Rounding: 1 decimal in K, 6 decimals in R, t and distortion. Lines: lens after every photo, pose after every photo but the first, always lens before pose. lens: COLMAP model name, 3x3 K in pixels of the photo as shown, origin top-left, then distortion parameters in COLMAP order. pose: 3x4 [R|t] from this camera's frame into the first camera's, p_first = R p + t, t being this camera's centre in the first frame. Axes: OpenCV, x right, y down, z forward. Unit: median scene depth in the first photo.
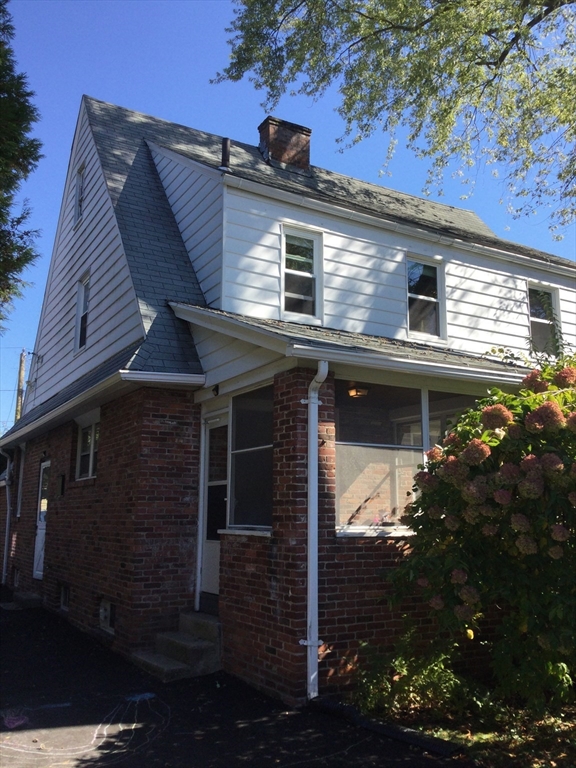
lens RADIAL K [[693.4, 0, 288.0], [0, 693.4, 384.0], [0, 0, 1]] dist [0.005911, -0.003333]
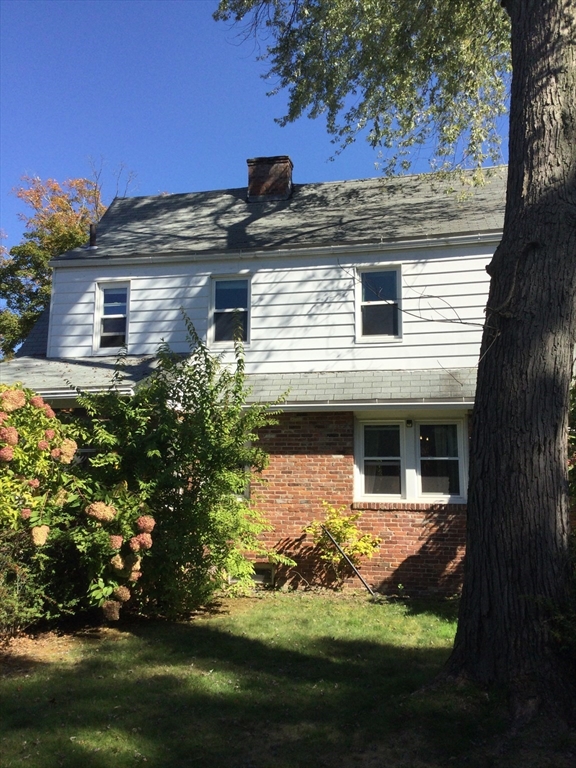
lens RADIAL K [[693.4, 0, 288.0], [0, 693.4, 384.0], [0, 0, 1]] dist [0.005911, -0.003333]
pose [[0.764542, -0.108590, -0.635361, 1.011852], [0.119670, 0.992483, -0.025624, 0.038796], [0.633368, -0.056443, 0.771790, 0.169838]]
